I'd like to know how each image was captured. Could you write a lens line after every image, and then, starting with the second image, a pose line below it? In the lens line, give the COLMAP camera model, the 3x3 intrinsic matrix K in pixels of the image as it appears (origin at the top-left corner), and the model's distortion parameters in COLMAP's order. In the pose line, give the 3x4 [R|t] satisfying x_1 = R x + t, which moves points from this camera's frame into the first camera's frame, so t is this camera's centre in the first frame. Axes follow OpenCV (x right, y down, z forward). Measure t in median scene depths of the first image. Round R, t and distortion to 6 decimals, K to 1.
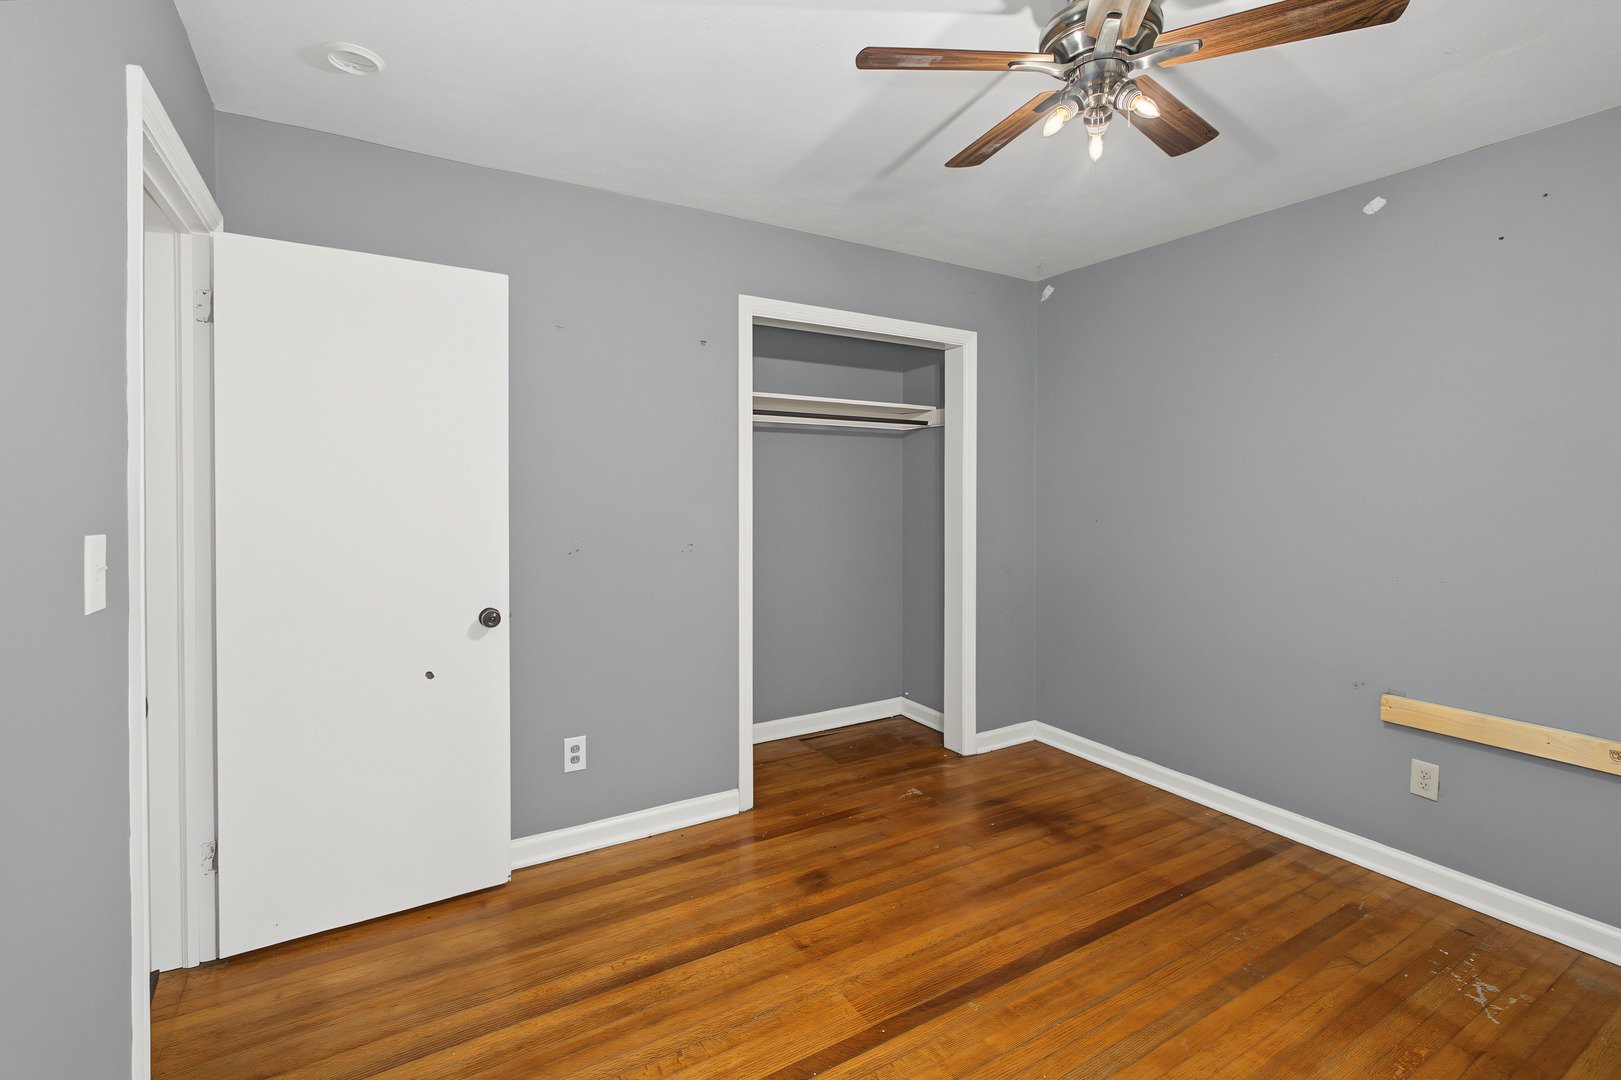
lens RADIAL K [[733.5, 0, 810.4], [0, 733.5, 502.5], [0, 0, 1]] dist [-0.001453, 0.000851]
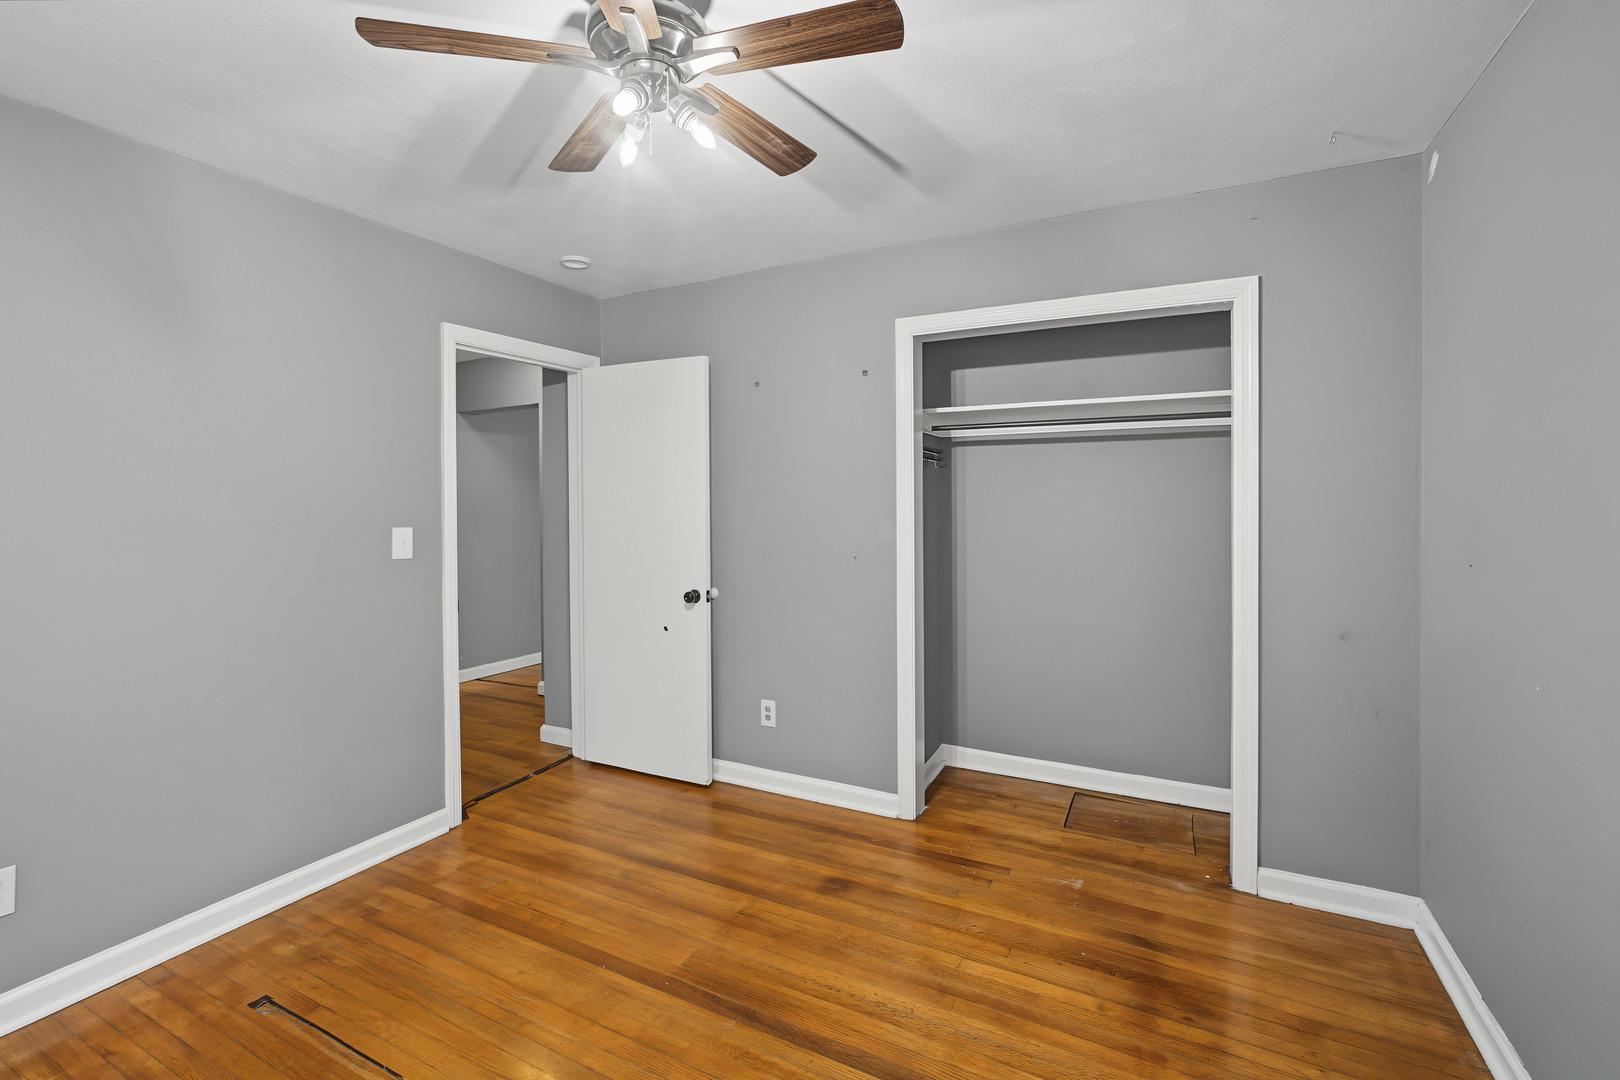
lens RADIAL K [[712.4, 0, 810.3], [0, 712.4, 520.6], [0, 0, 1]] dist [-0.000473, 0.000682]
pose [[0.518573, 0.018053, -0.854843, 0.766773], [-0.010081, 0.999837, 0.014999, -0.014067], [0.854974, 0.000839, 0.518671, 0.407720]]
